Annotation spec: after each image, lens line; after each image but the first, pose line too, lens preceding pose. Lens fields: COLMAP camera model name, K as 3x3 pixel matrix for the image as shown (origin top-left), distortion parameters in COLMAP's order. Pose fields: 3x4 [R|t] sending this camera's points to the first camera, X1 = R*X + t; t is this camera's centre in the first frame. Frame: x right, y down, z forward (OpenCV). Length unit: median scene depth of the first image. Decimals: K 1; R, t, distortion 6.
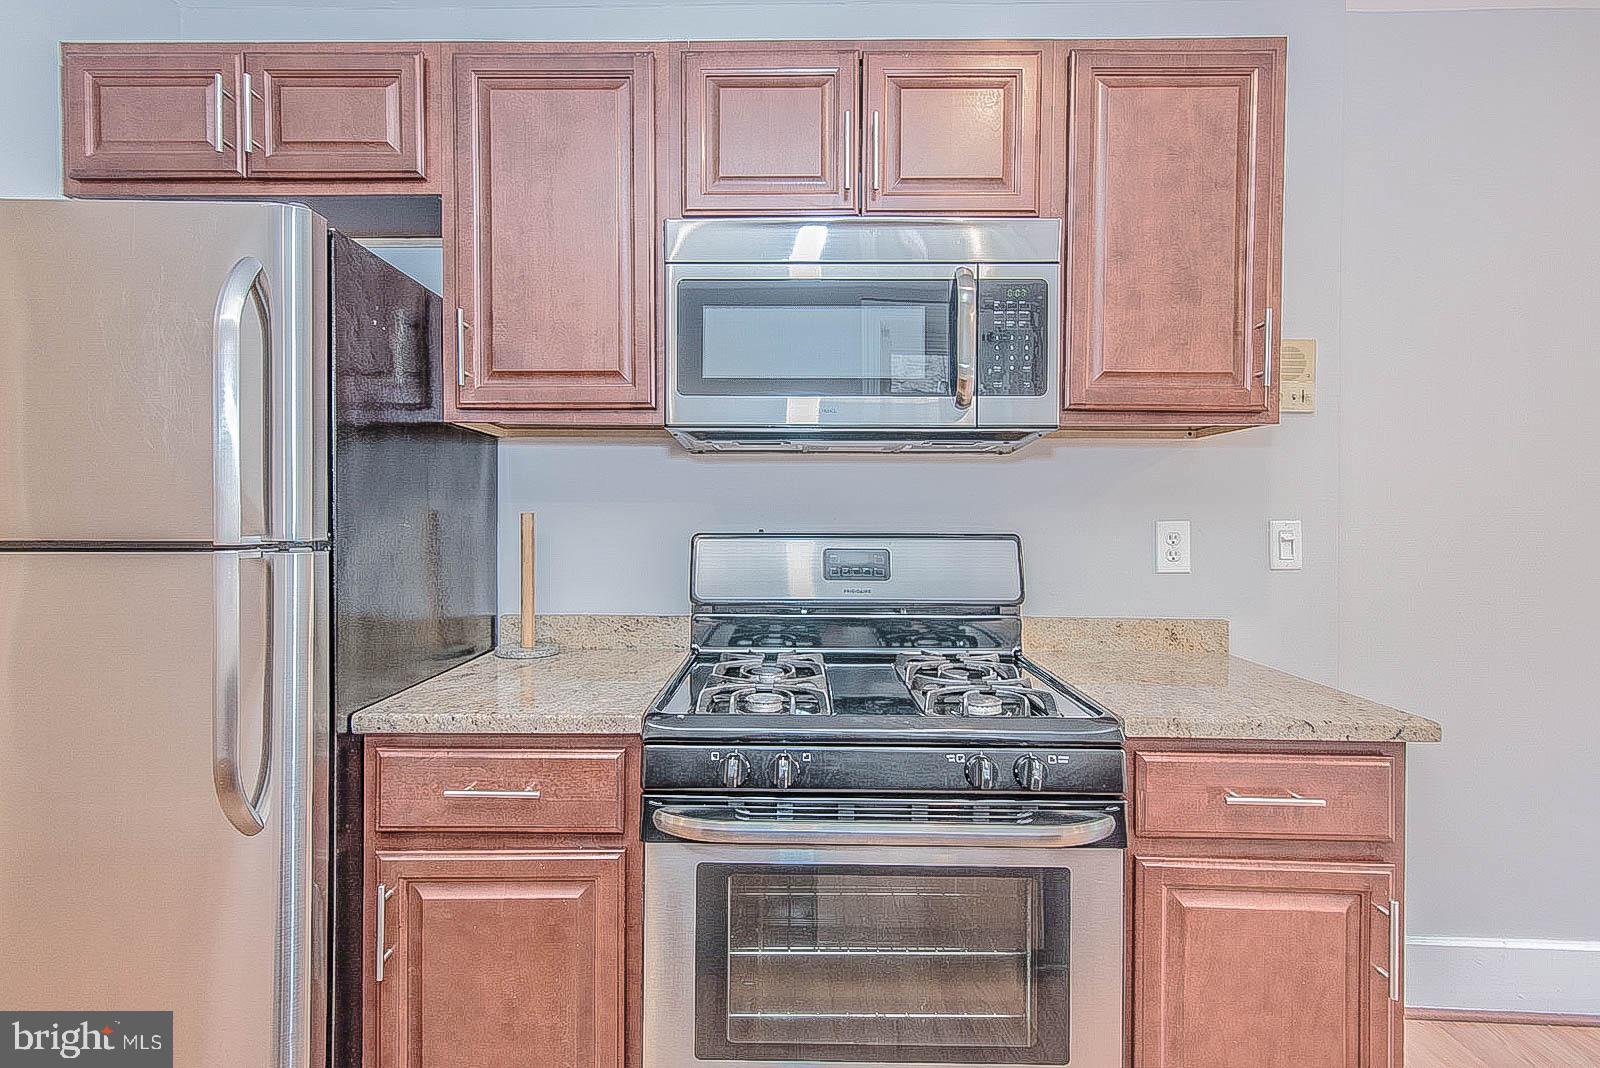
lens RADIAL K [[825.2, 0, 796.8], [0, 825.2, 519.7], [0, 0, 1]] dist [0.003398, 0.003771]
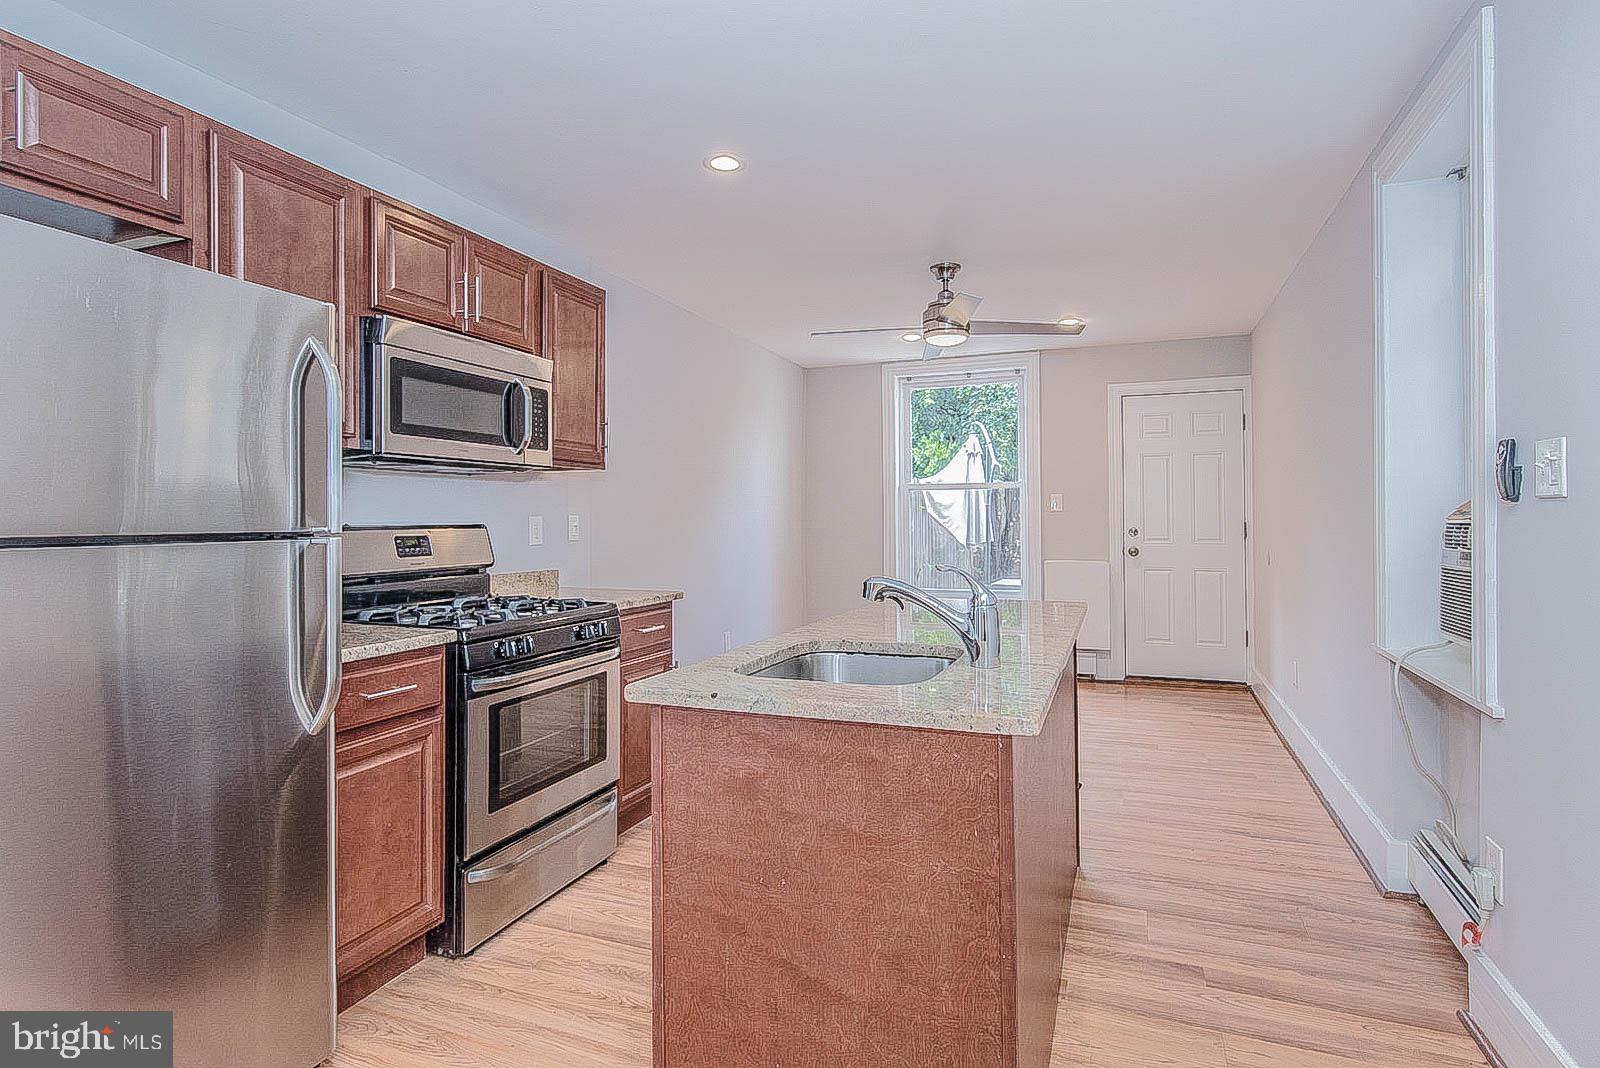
lens RADIAL K [[825.2, 0, 785.0], [0, 825.2, 497.9], [0, 0, 1]] dist [0.003398, 0.003771]
pose [[0.360788, 0.017107, 0.932491, -1.512287], [0.005691, 0.999773, -0.020543, 0.002804], [-0.932630, 0.012719, 0.360609, -0.249311]]
